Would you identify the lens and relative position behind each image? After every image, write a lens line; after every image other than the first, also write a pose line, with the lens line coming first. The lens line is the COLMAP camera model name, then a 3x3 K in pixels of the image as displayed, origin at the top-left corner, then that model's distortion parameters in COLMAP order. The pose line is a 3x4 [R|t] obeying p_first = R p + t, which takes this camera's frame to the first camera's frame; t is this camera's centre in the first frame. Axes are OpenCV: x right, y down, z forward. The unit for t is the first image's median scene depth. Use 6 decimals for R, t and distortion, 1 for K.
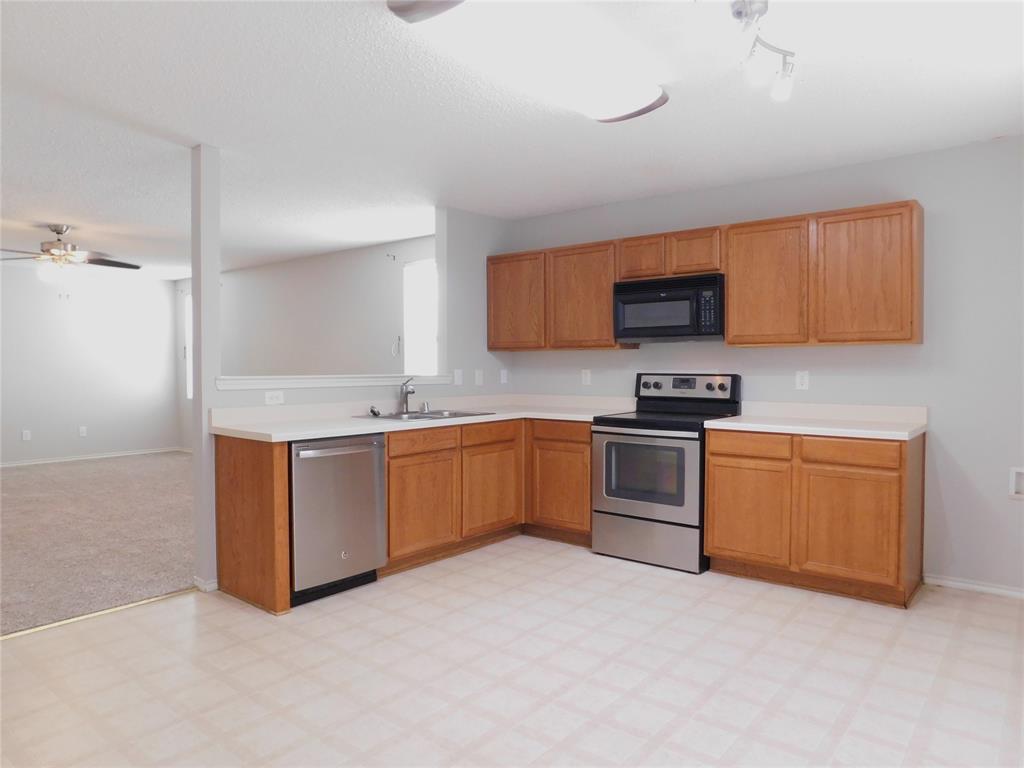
lens RADIAL K [[688.3, 0, 512.8], [0, 688.3, 381.7], [0, 0, 1]] dist [-0.001732, 0.002197]
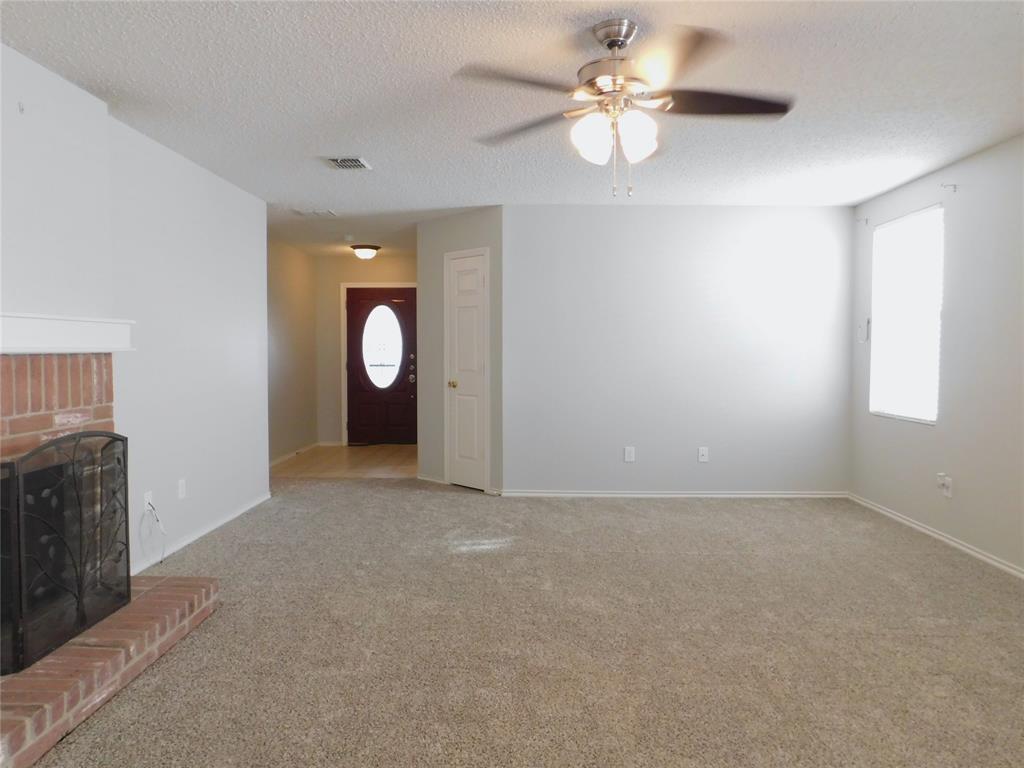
lens RADIAL K [[688.3, 0, 512.2], [0, 688.3, 384.5], [0, 0, 1]] dist [-0.001732, 0.002197]
pose [[0.625265, 0.034126, -0.779666, -0.347409], [-0.032215, 0.999321, 0.017905, -0.000496], [0.779748, 0.013922, 0.625939, 0.674863]]
